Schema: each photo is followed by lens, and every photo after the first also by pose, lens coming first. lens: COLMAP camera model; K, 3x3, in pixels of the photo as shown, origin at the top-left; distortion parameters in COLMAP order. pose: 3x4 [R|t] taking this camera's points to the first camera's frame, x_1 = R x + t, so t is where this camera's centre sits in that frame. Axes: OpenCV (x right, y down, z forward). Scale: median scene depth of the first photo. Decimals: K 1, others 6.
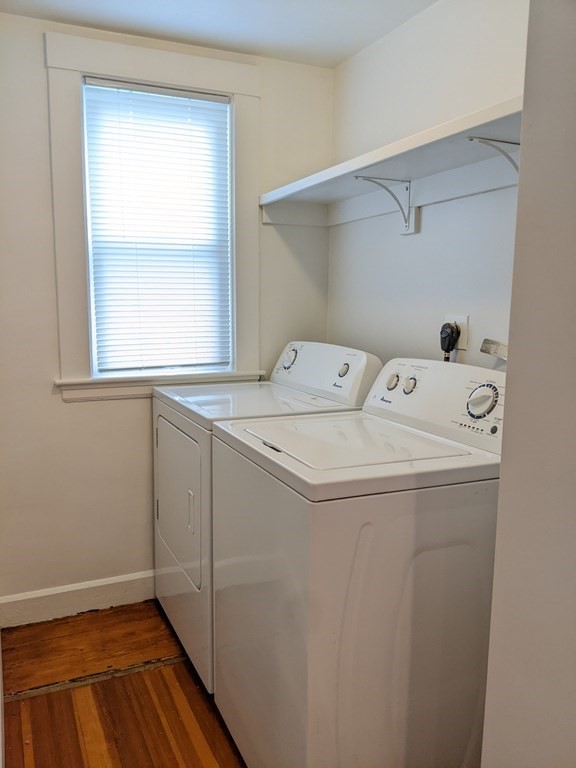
lens RADIAL K [[610.5, 0, 288.0], [0, 610.5, 384.0], [0, 0, 1]] dist [0.130018, -0.291521]
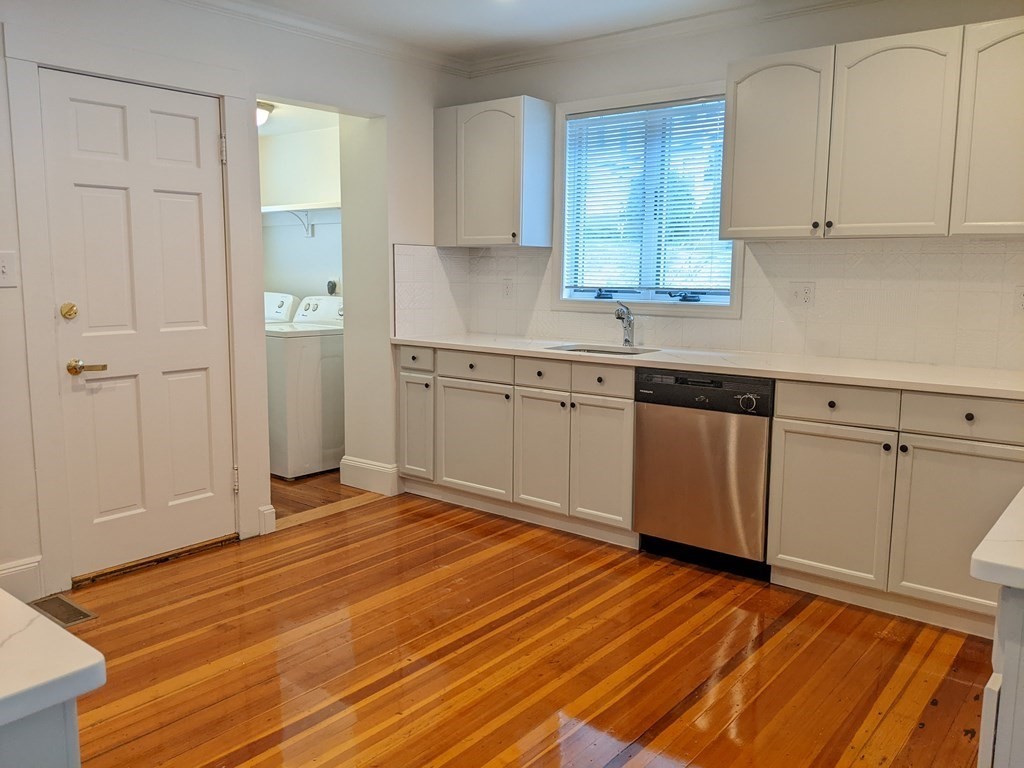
lens RADIAL K [[814.0, 0, 512.0], [0, 814.0, 384.0], [0, 0, 1]] dist [0.130018, -0.291521]
pose [[0.901551, -0.056530, 0.428964, -0.420163], [0.057855, 0.998275, 0.009962, 0.270508], [-0.428787, 0.015836, 0.903267, -1.864892]]
